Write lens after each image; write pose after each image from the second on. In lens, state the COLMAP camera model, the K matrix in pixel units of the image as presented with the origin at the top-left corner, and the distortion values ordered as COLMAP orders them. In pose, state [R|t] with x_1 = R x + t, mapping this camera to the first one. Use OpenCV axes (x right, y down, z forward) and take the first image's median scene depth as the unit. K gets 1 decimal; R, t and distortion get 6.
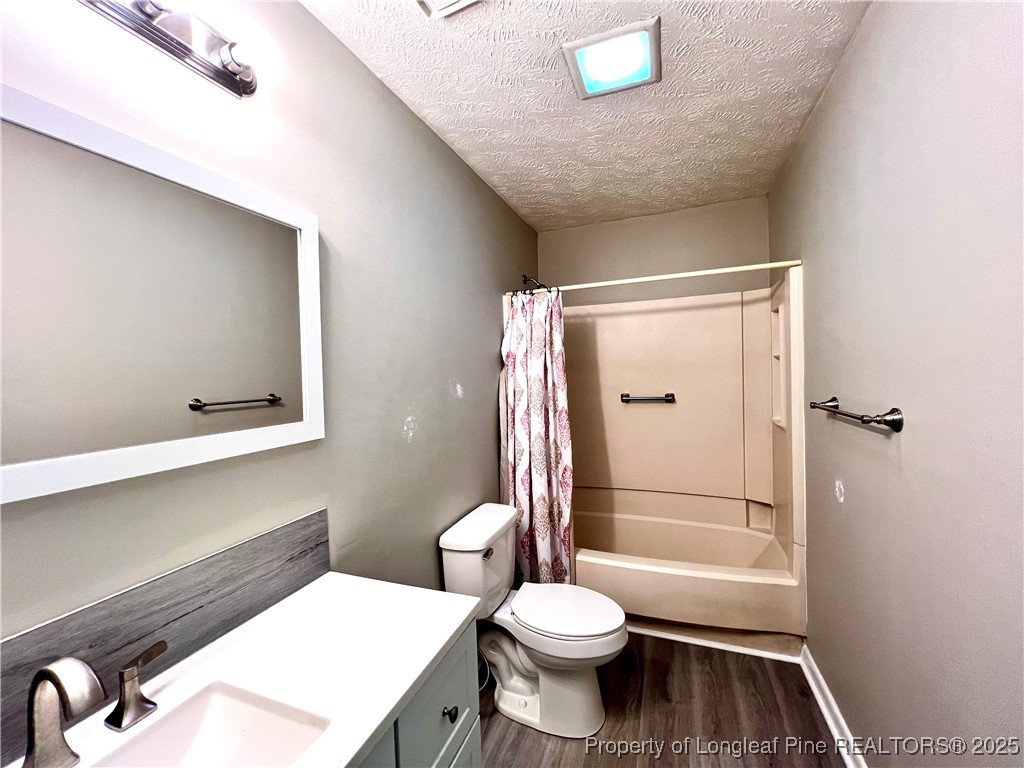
lens RADIAL K [[410.4, 0, 512.3], [0, 410.4, 379.9], [0, 0, 1]] dist [-0.001375, -0.000164]
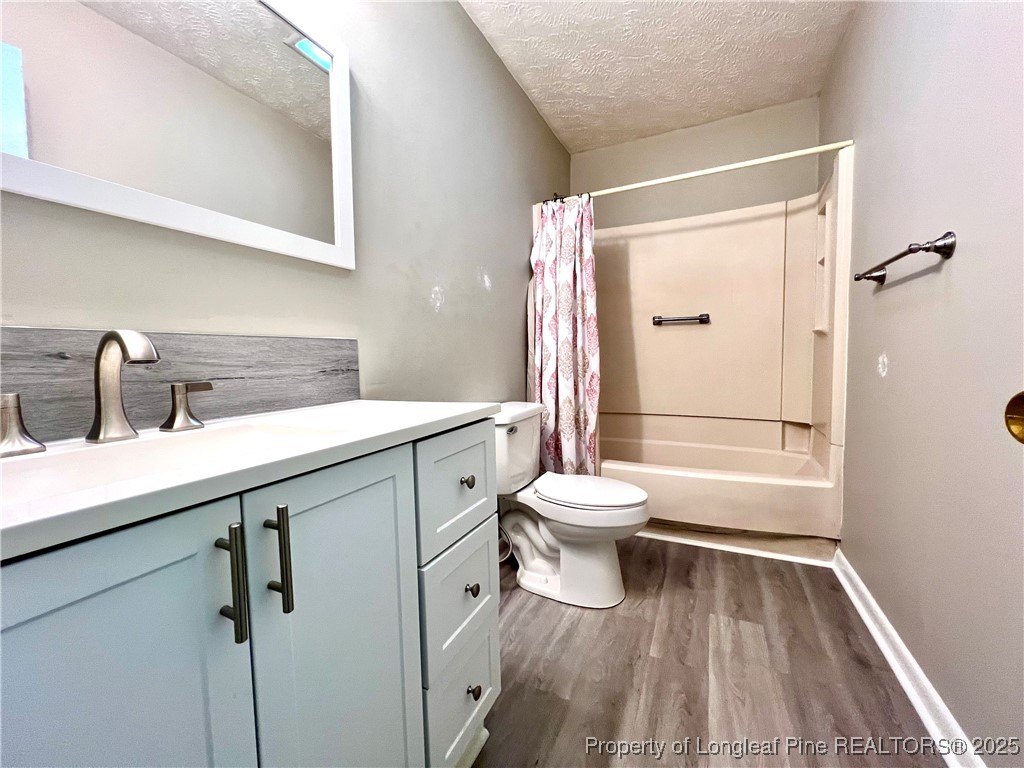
lens RADIAL K [[410.4, 0, 512.3], [0, 410.4, 379.9], [0, 0, 1]] dist [-0.001375, -0.000164]
pose [[0.996616, 0.018612, -0.080065, 0.016036], [-0.015617, 0.999160, 0.037874, 0.202525], [0.080703, -0.036495, 0.996070, -0.009082]]
